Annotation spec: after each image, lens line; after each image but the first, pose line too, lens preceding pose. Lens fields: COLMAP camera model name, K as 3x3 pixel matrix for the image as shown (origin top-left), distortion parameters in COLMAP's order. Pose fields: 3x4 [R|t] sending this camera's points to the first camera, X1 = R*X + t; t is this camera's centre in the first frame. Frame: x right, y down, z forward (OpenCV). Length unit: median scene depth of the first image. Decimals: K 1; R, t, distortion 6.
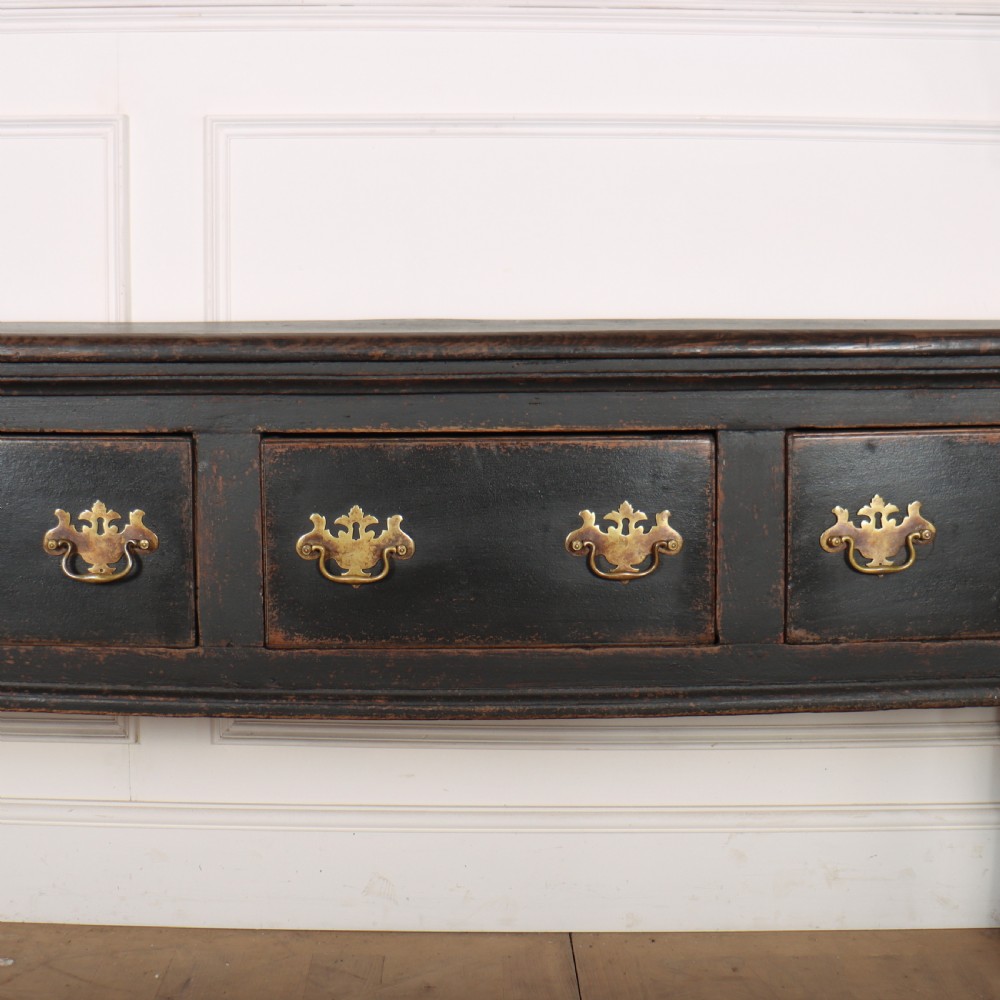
lens RADIAL K [[1532.9, 0, 455.3], [0, 1532.9, 499.0], [0, 0, 1]] dist [-0.194788, 0.180909]
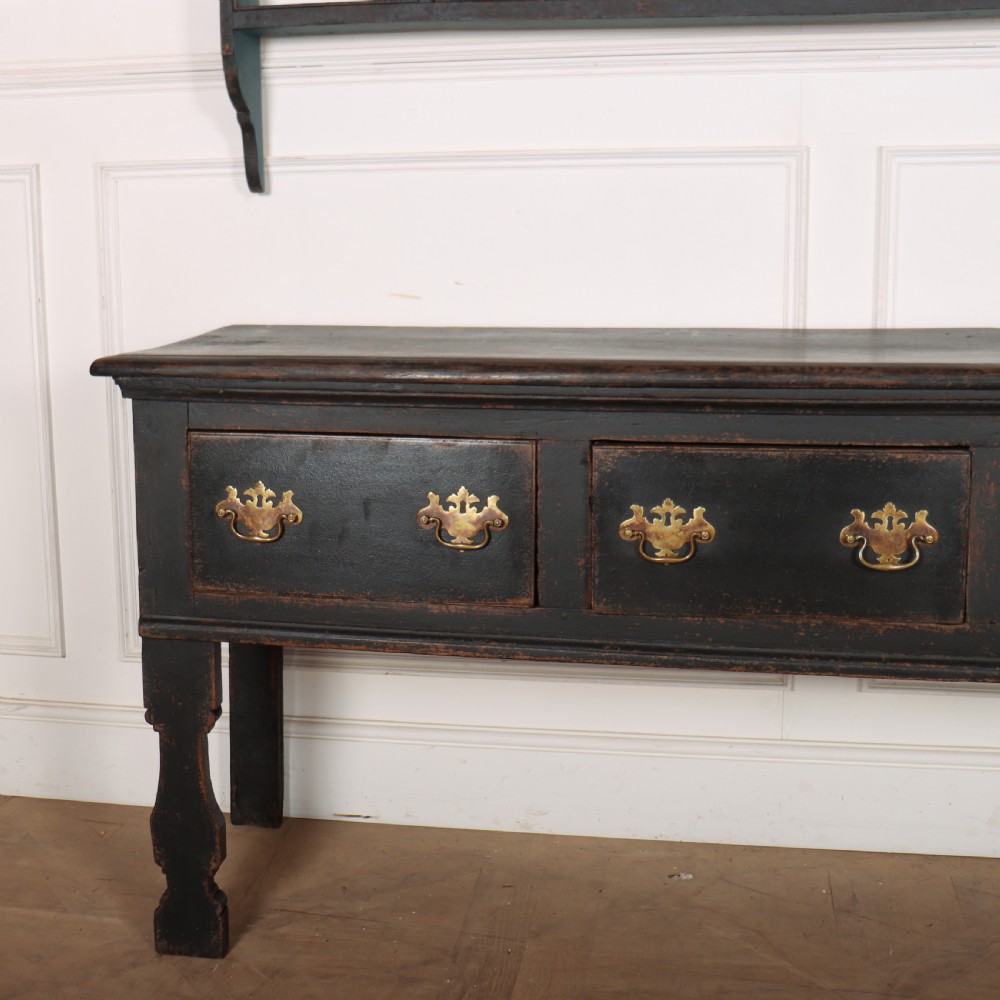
lens RADIAL K [[1529.0, 0, 391.6], [0, 1529.0, 500.3], [0, 0, 1]] dist [-0.137971, 0.179049]
pose [[0.982253, 0.011610, -0.187202, -0.397590], [0.000090, 0.998053, 0.062375, -0.075049], [0.187561, -0.061285, 0.980339, -0.247586]]
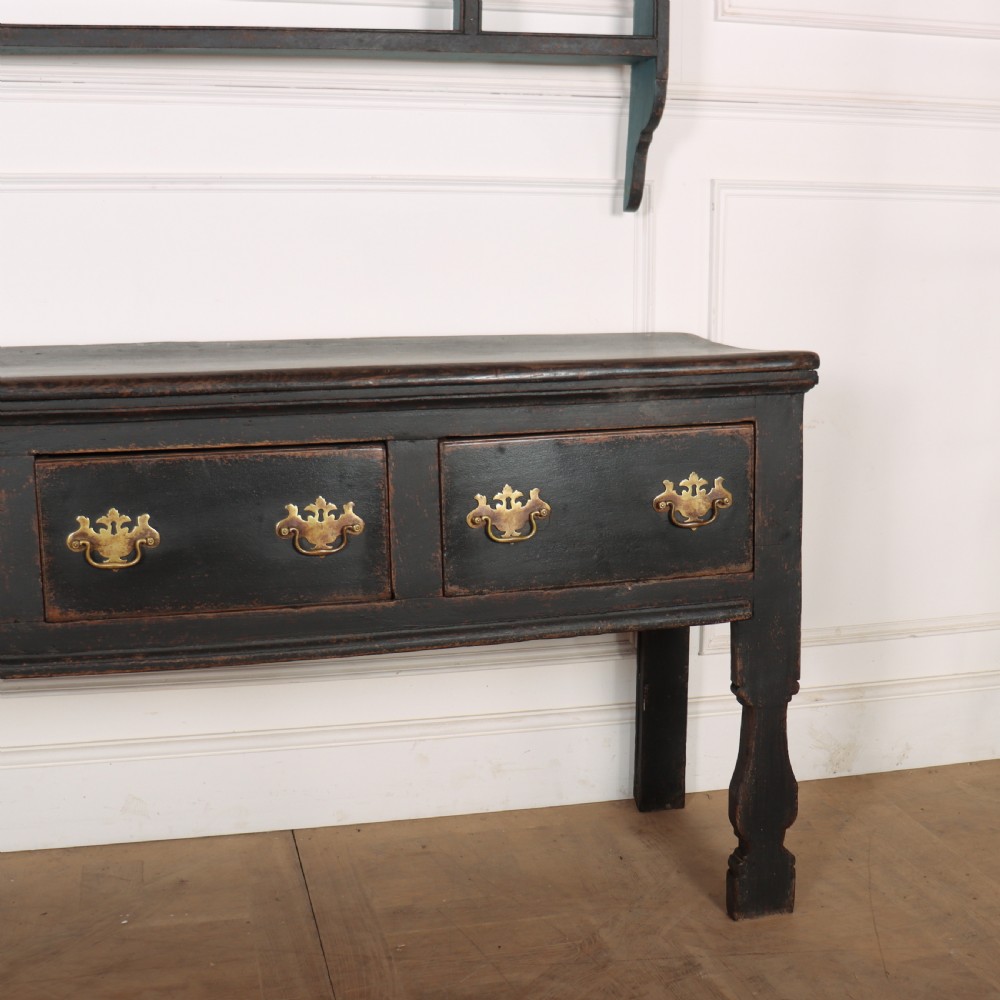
lens RADIAL K [[1495.4, 0, 586.4], [0, 1495.4, 501.4], [0, 0, 1]] dist [-0.181853, 0.150549]
pose [[0.957925, -0.042681, 0.283827, -0.033687], [0.028526, 0.998143, 0.053821, -0.056943], [-0.285597, -0.043460, 0.957364, -0.301428]]
